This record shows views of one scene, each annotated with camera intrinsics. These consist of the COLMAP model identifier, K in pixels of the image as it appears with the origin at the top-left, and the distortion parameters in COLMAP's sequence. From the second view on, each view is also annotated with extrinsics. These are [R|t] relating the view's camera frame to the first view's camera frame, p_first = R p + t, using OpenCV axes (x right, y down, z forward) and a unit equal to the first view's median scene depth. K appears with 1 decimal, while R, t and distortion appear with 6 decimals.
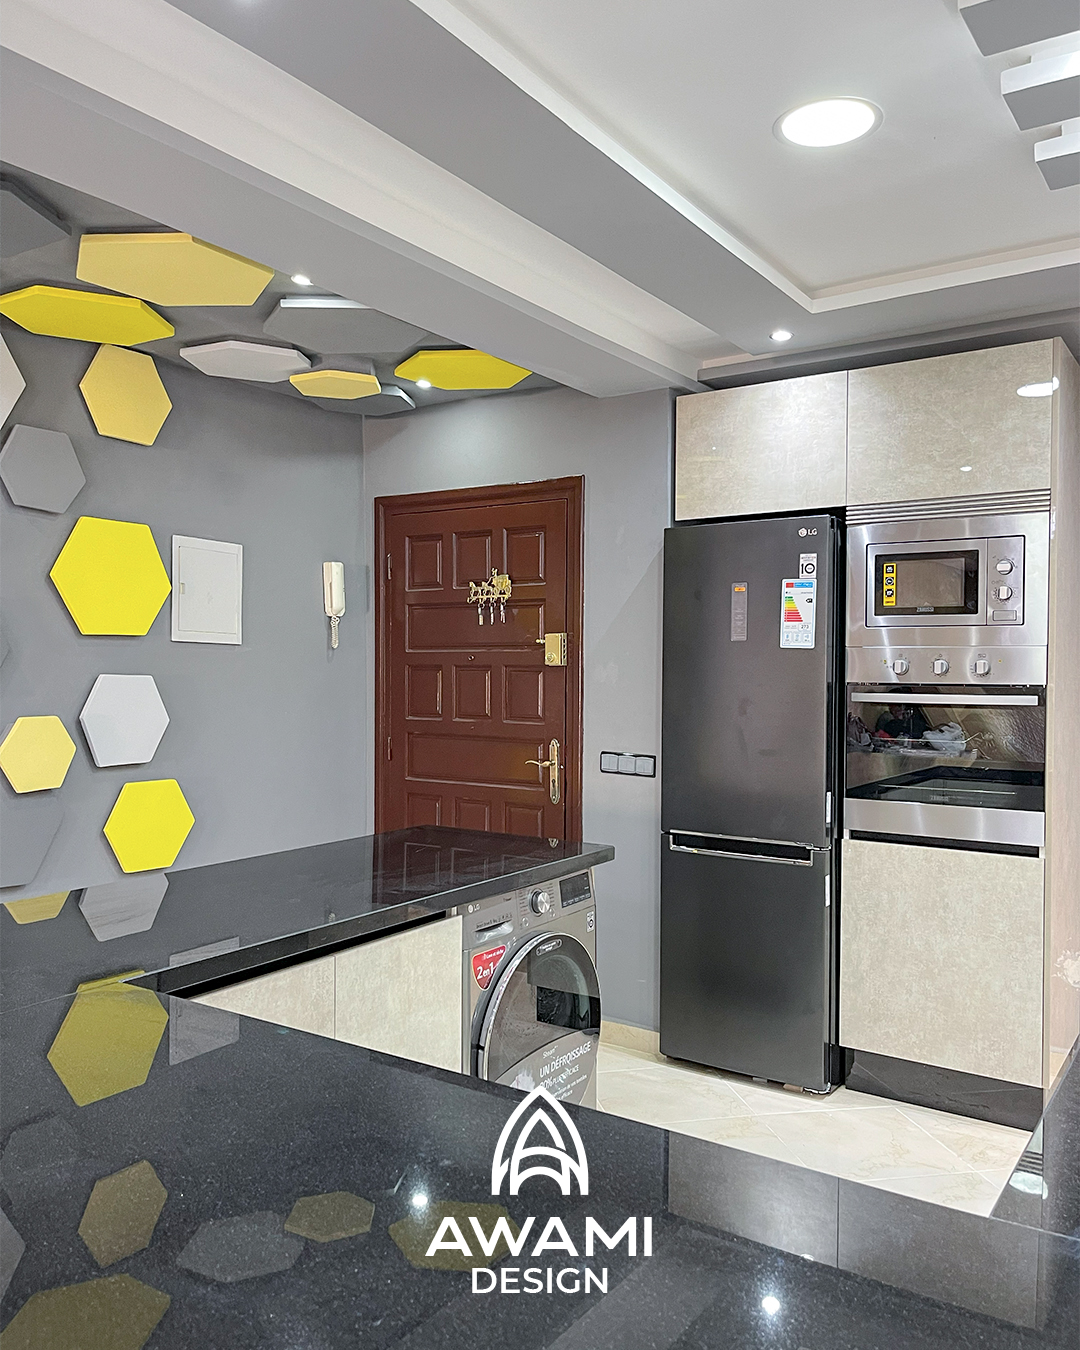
lens RADIAL K [[1097.6, 0, 540.0], [0, 1097.6, 675.0], [0, 0, 1]] dist [0.107838, -0.180462]
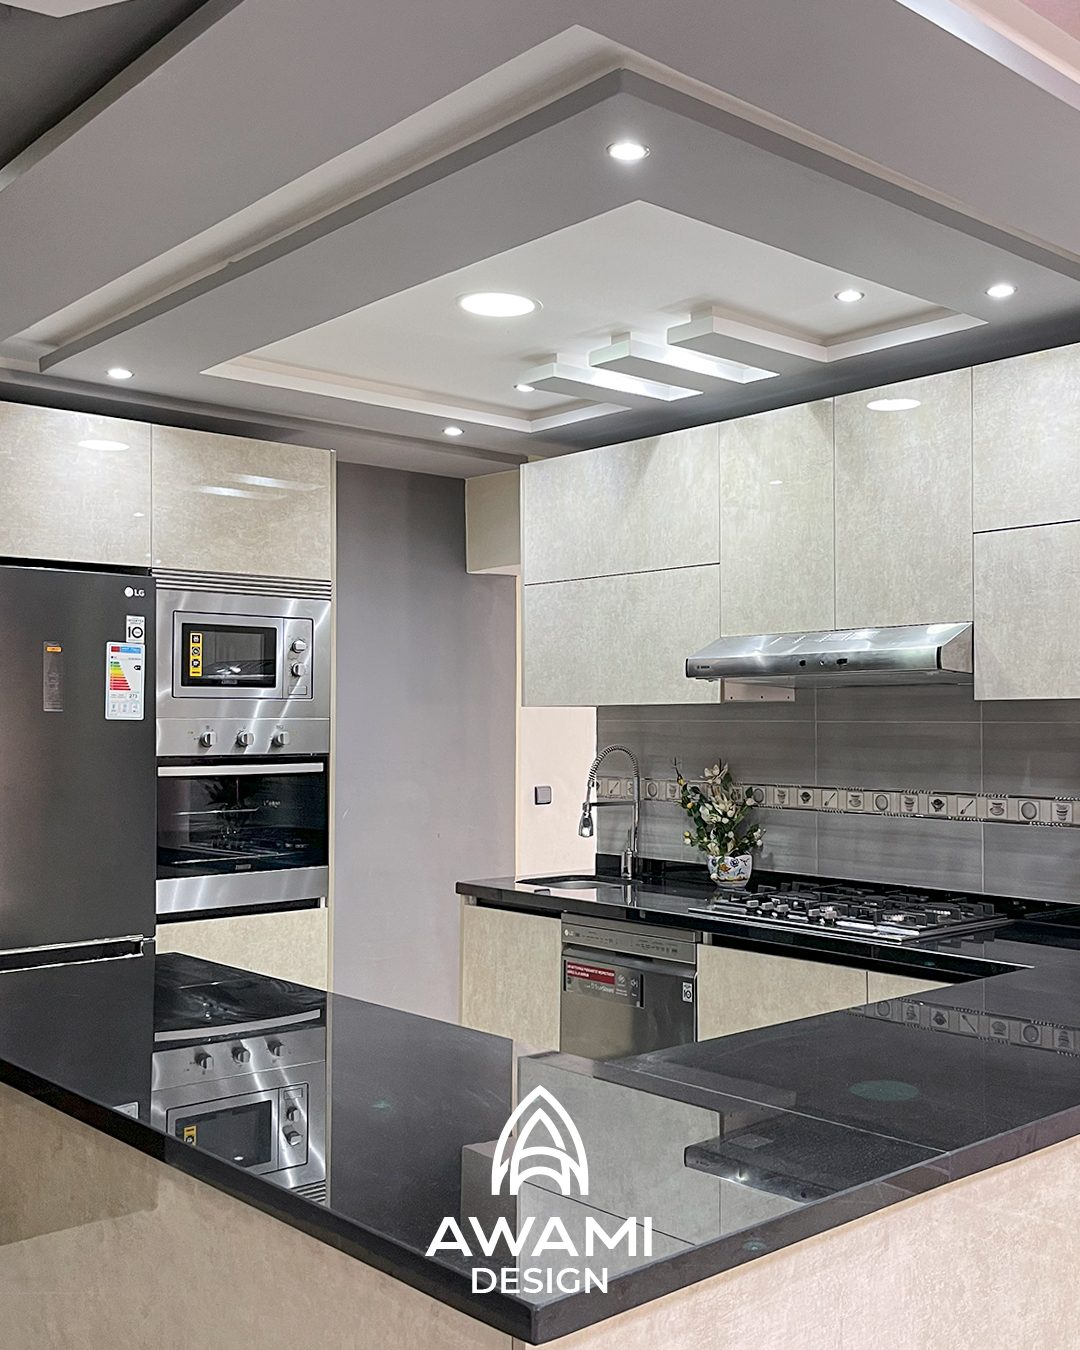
lens RADIAL K [[1391.5, 0, 645.1], [0, 1391.5, 677.6], [0, 0, 1]] dist [0.109539, -0.185622]
pose [[0.247478, 0.023373, 0.968612, -0.778621], [0.007440, 0.999634, -0.026022, -0.025949], [-0.968865, 0.013647, 0.247213, 0.307957]]
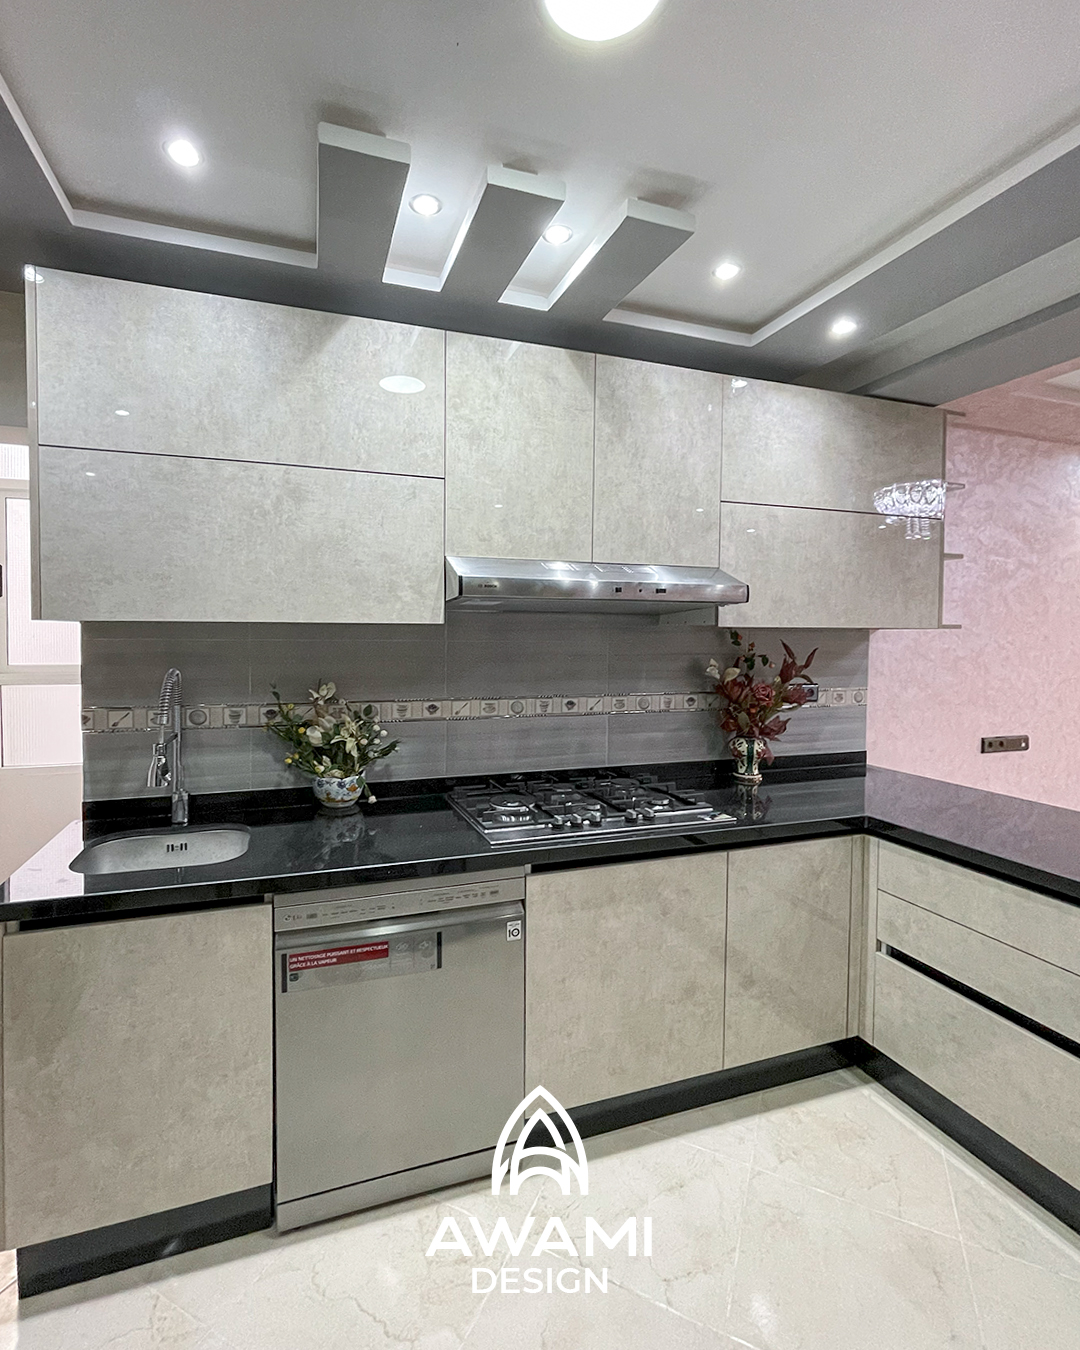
lens RADIAL K [[617.6, 0, 486.9], [0, 617.6, 648.9], [0, 0, 1]] dist [-0.001099, -0.000259]
pose [[-0.781438, -0.028121, 0.623349, 0.033539], [-0.008221, 0.999361, 0.034778, -0.031645], [-0.623929, 0.022052, -0.781170, 0.914519]]
